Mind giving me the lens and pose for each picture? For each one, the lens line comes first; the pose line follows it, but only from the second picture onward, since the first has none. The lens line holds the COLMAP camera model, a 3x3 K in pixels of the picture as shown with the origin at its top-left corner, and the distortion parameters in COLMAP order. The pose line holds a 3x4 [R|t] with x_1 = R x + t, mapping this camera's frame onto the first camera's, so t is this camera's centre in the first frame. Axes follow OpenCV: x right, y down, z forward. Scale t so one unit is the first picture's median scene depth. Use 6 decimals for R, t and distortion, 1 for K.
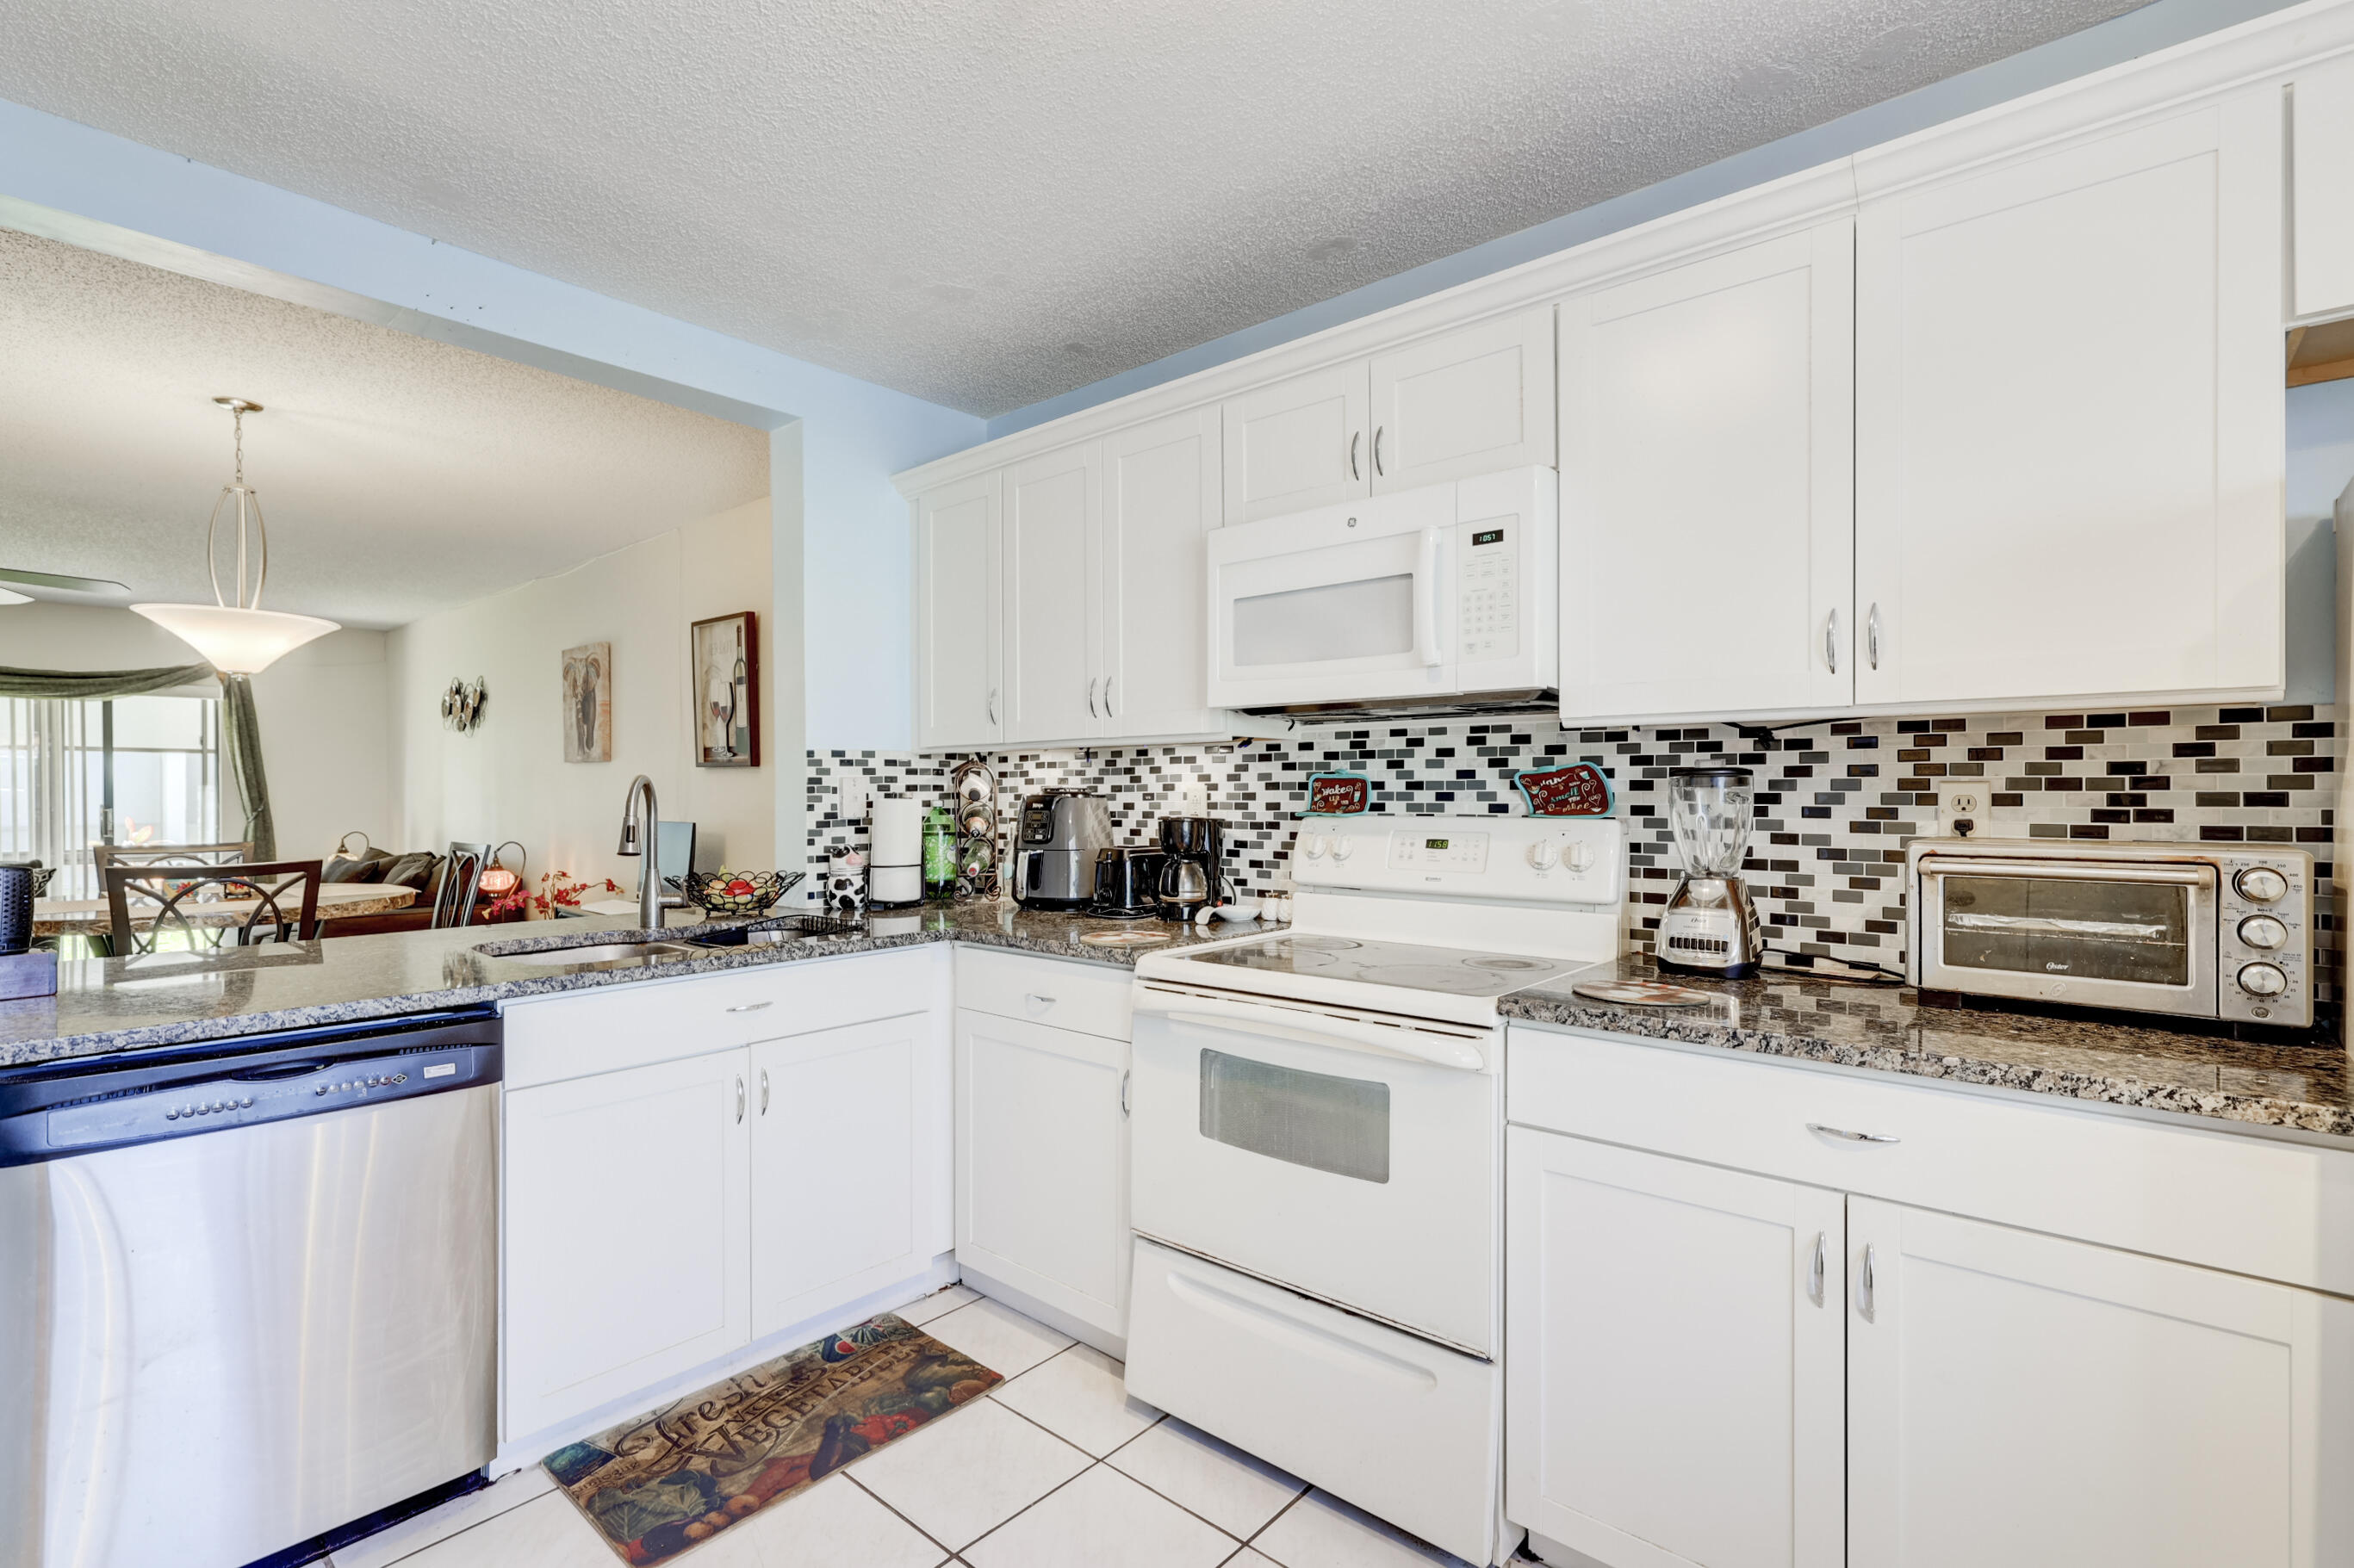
lens RADIAL K [[1098.2, 0, 1137.7], [0, 1098.2, 790.9], [0, 0, 1]] dist [0.002990, 0.000221]
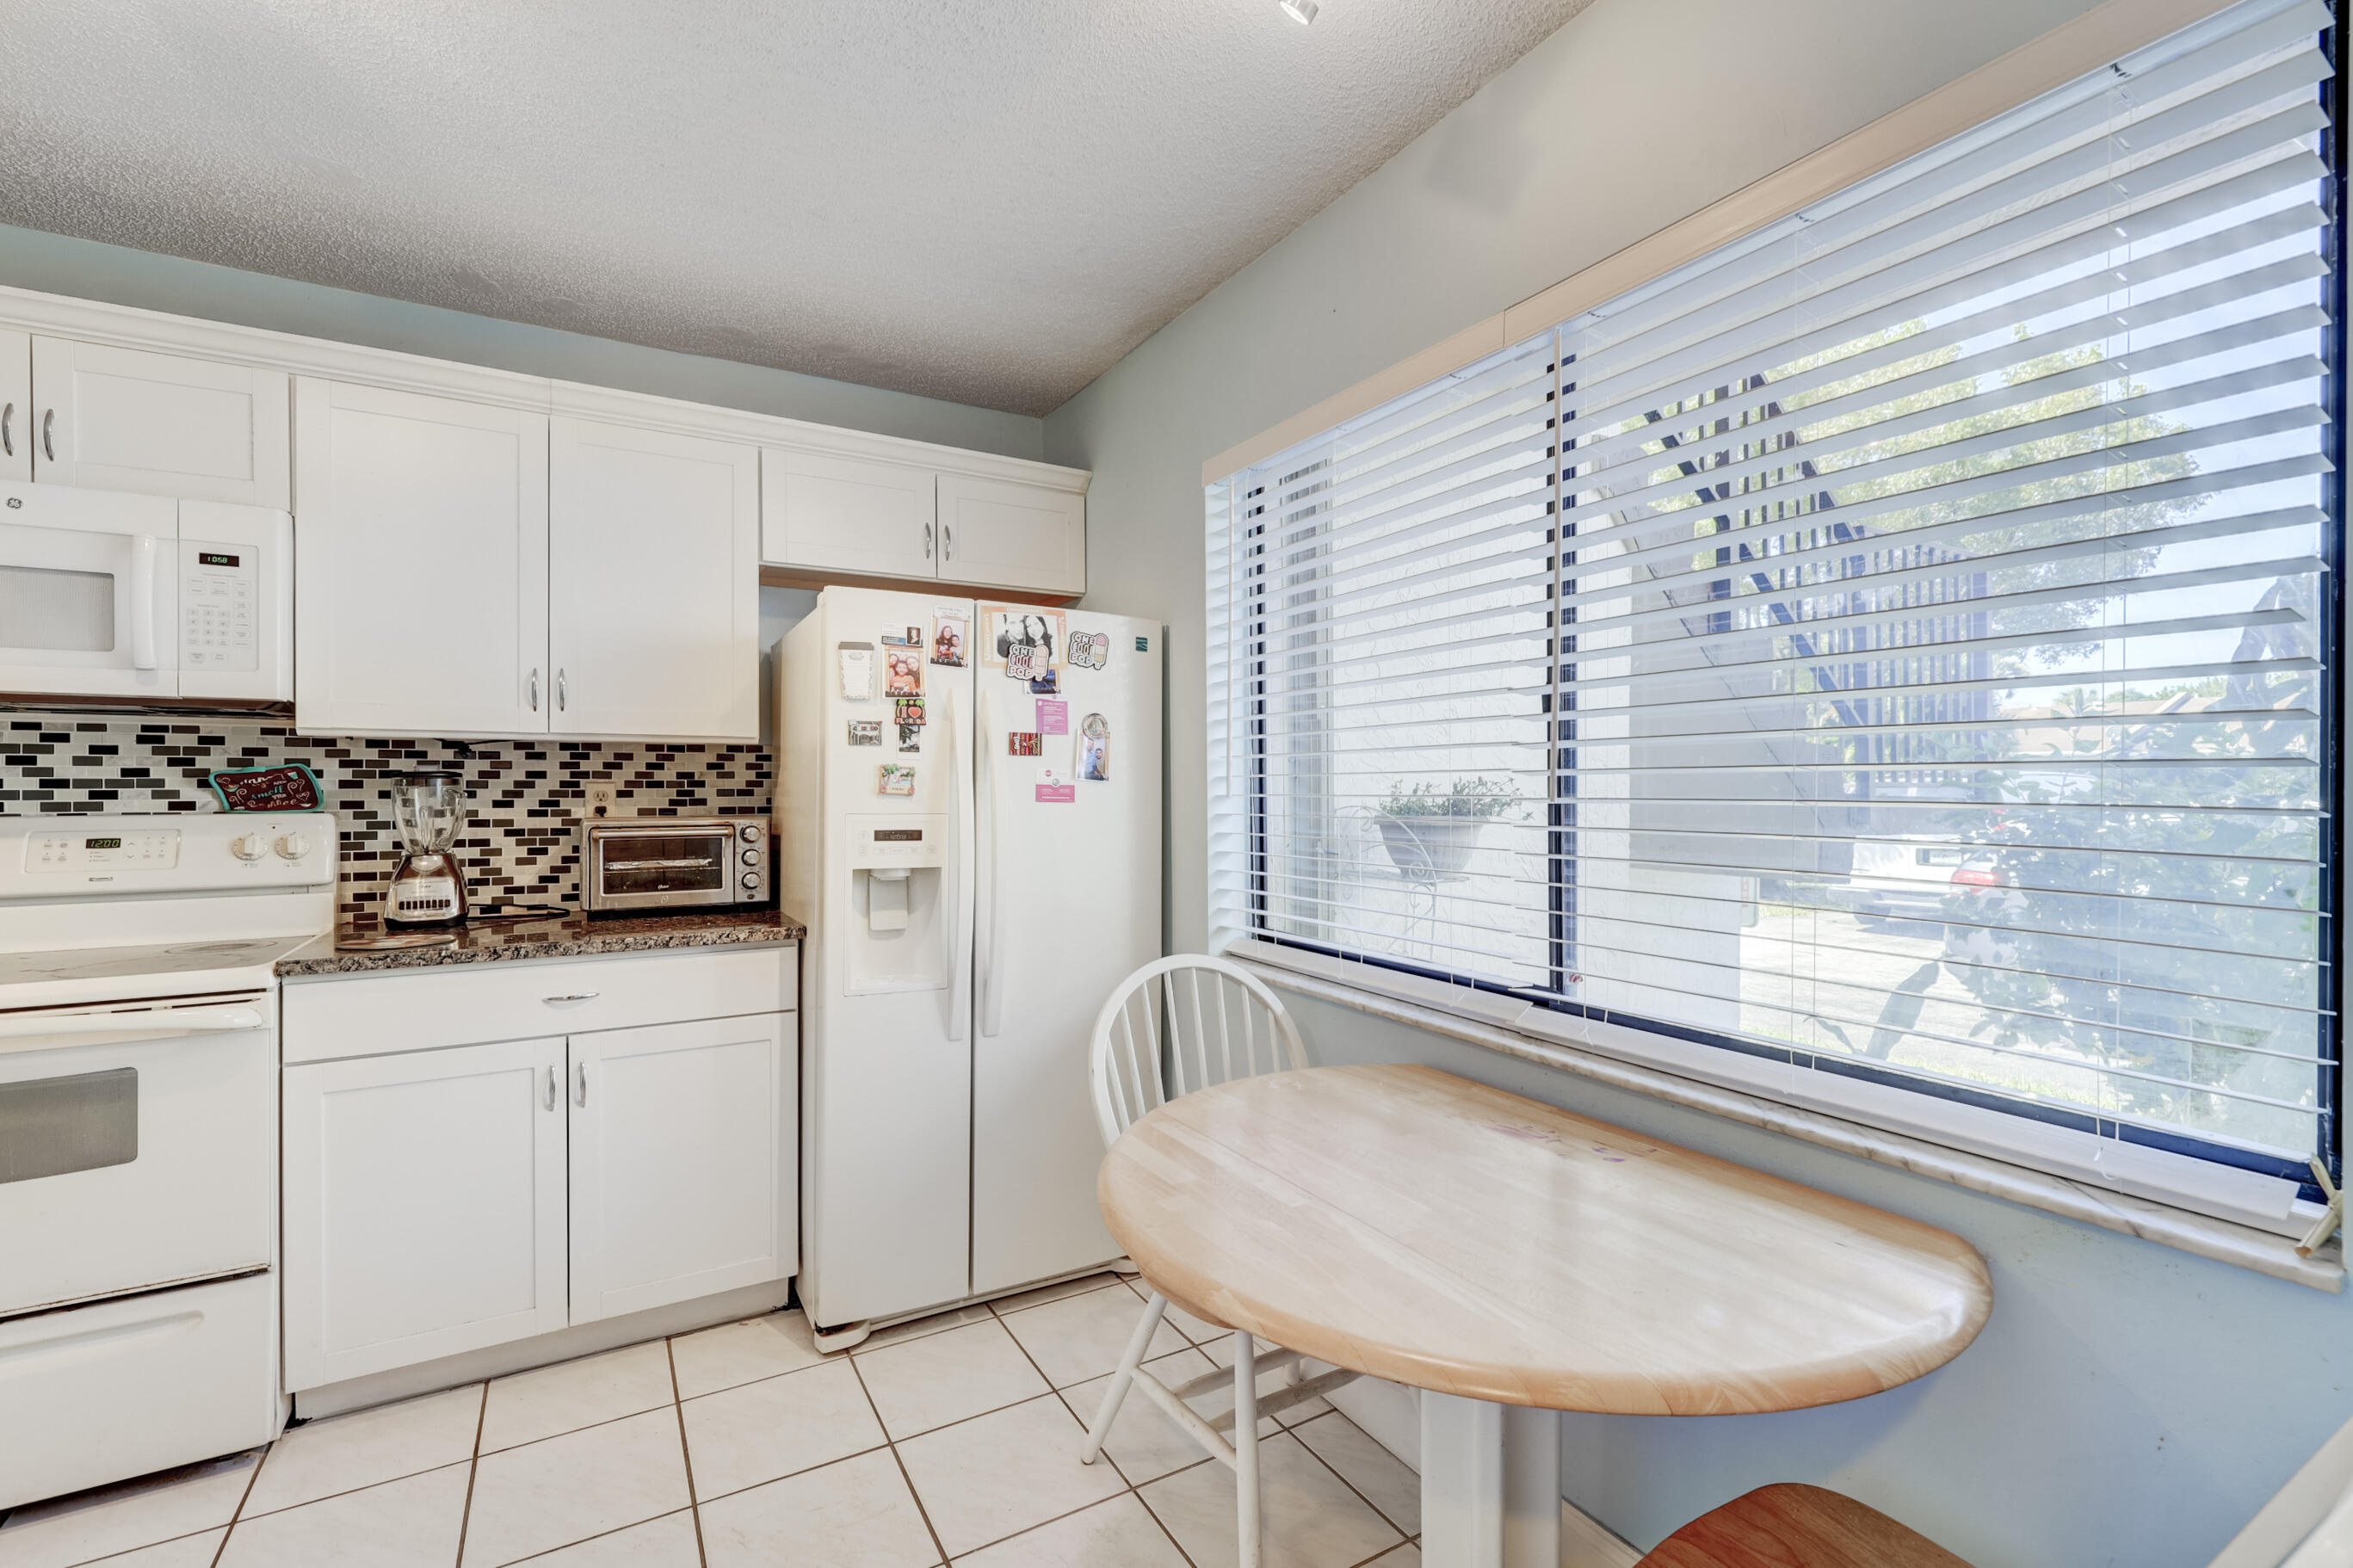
lens RADIAL K [[1027.8, 0, 1229.0], [0, 1027.8, 787.9], [0, 0, 1]] dist [-0.002768, -0.000532]
pose [[0.271086, -0.000948, 0.962555, -0.327989], [0.001181, 0.999999, 0.000652, -0.000588], [-0.962554, 0.000960, 0.271087, -0.211490]]
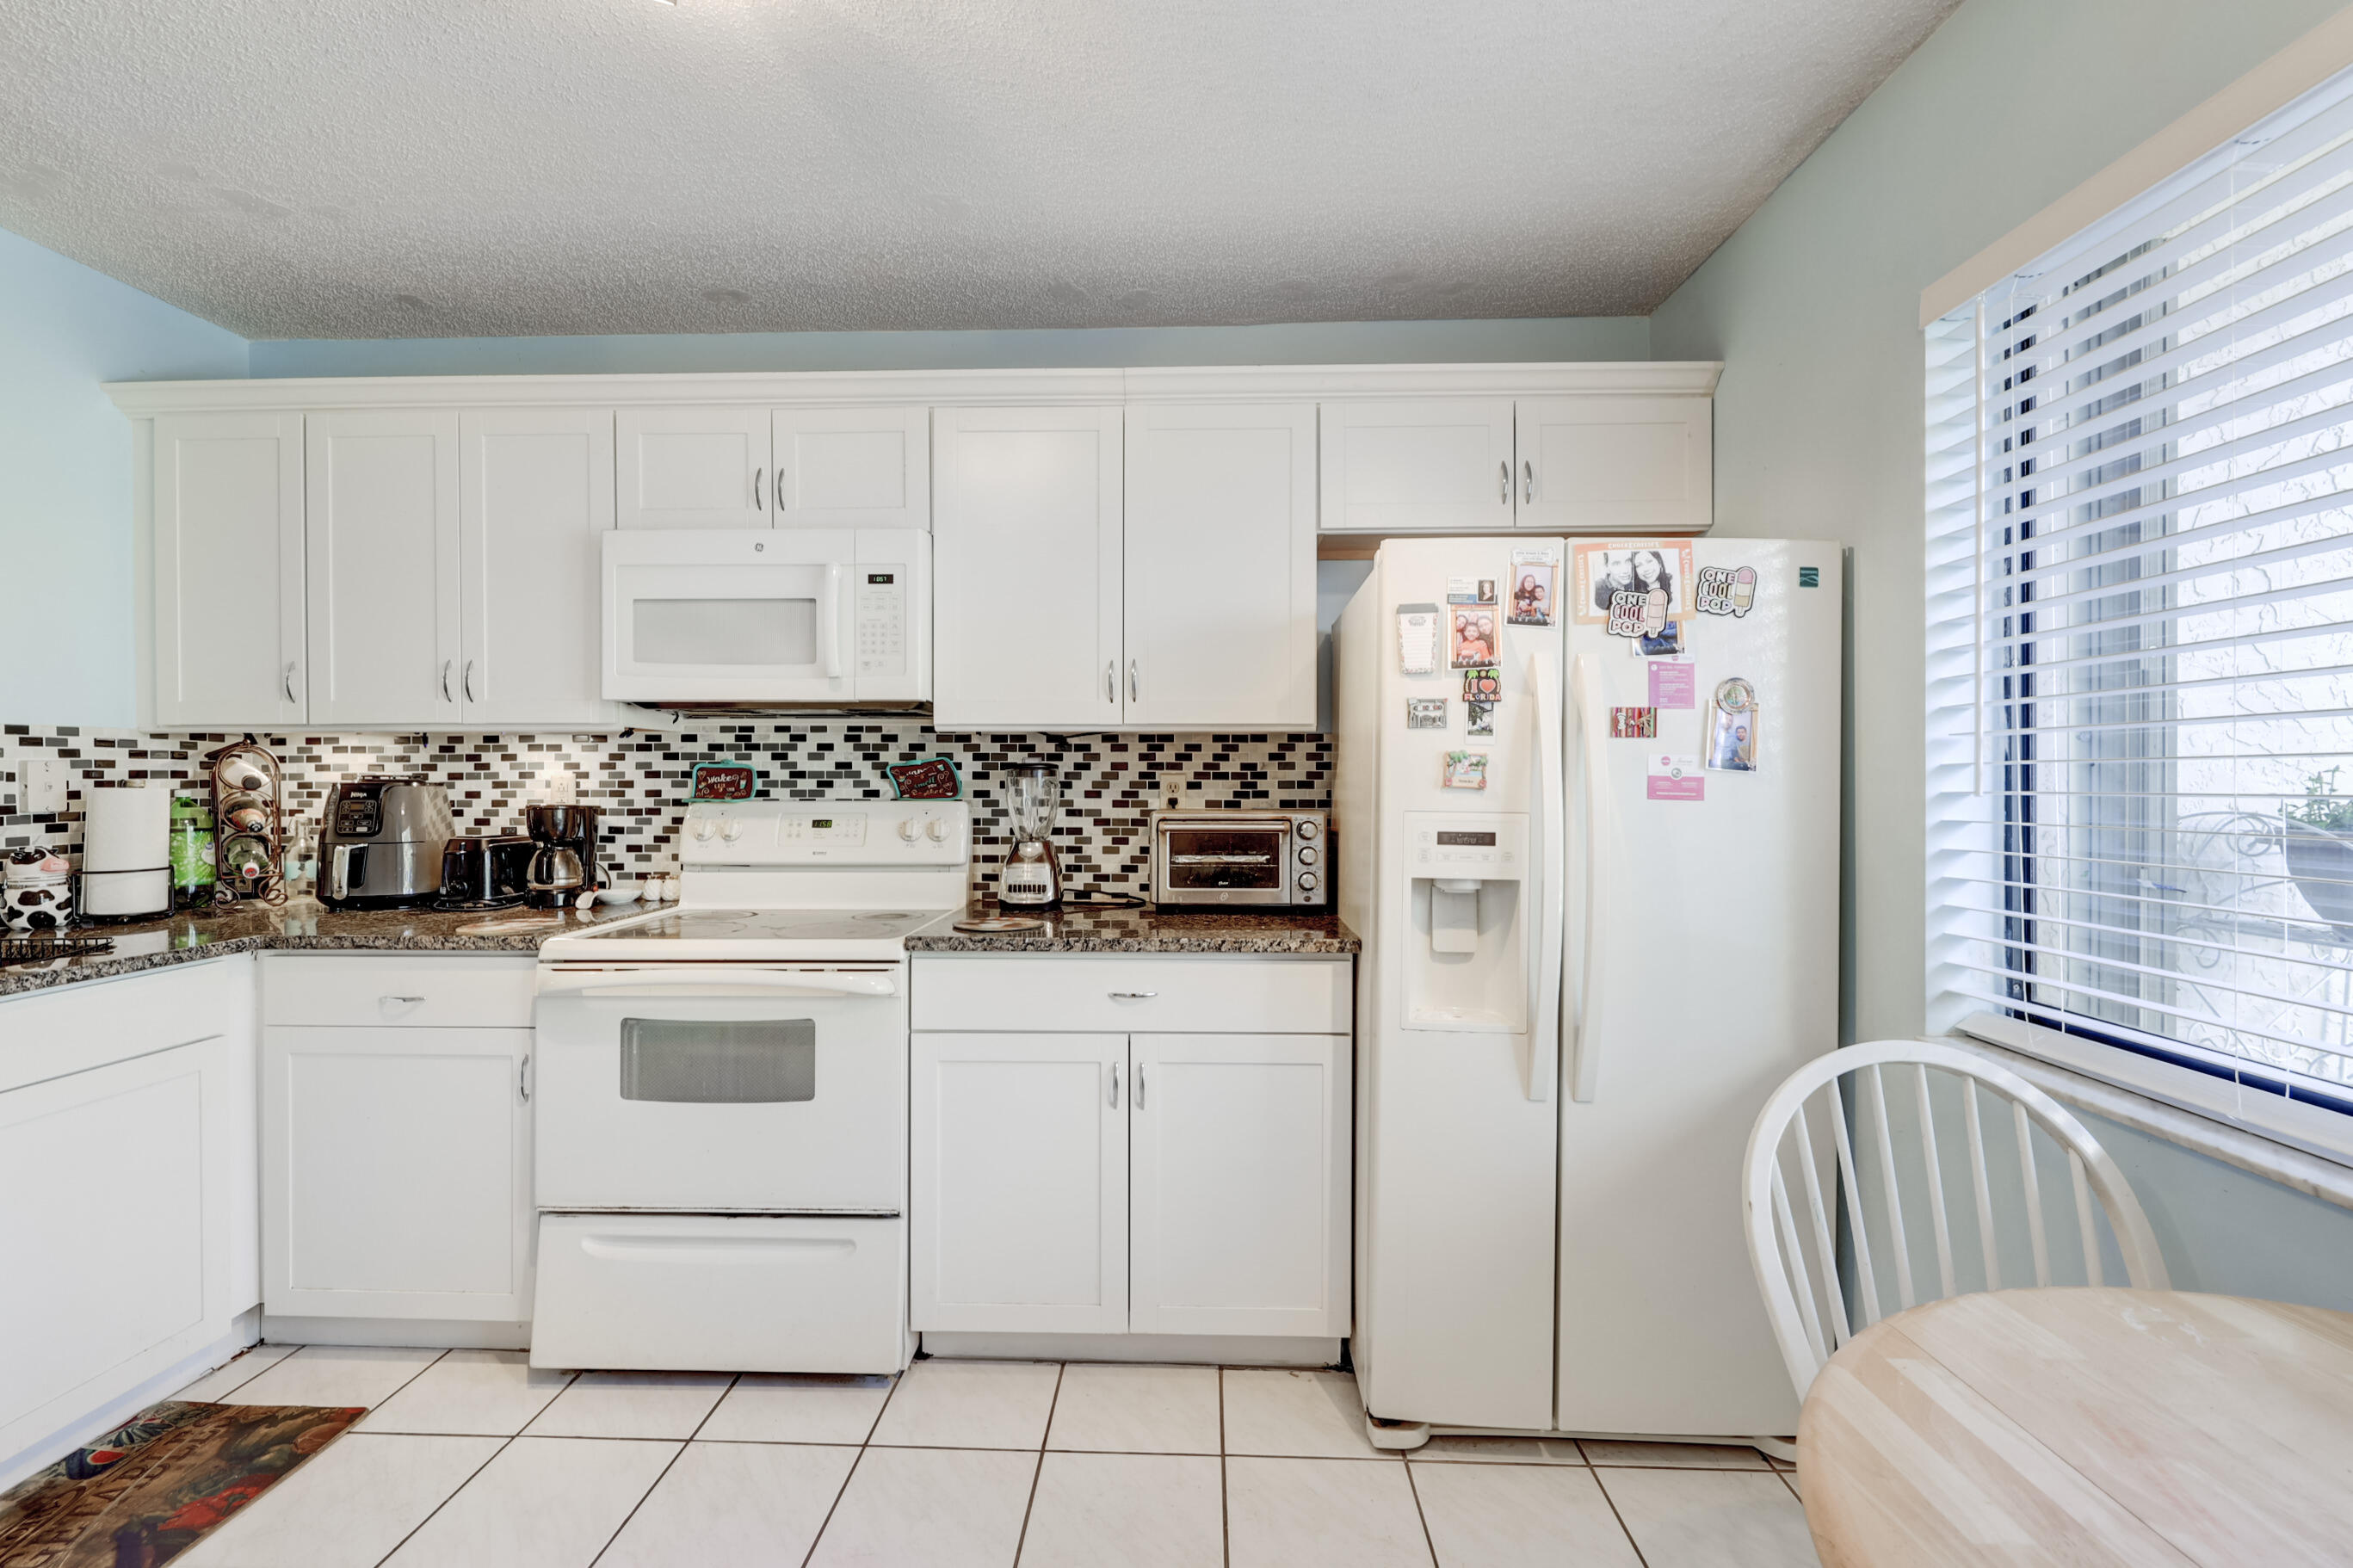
lens RADIAL K [[1029.0, 0, 1184.0], [0, 1029.0, 785.5], [0, 0, 1]] dist [-0.002775, -0.000435]
pose [[0.757603, -0.002199, 0.652712, -0.156496], [-0.001718, 0.999984, 0.005363, 0.000054], [-0.652714, -0.005185, 0.757587, -0.103164]]
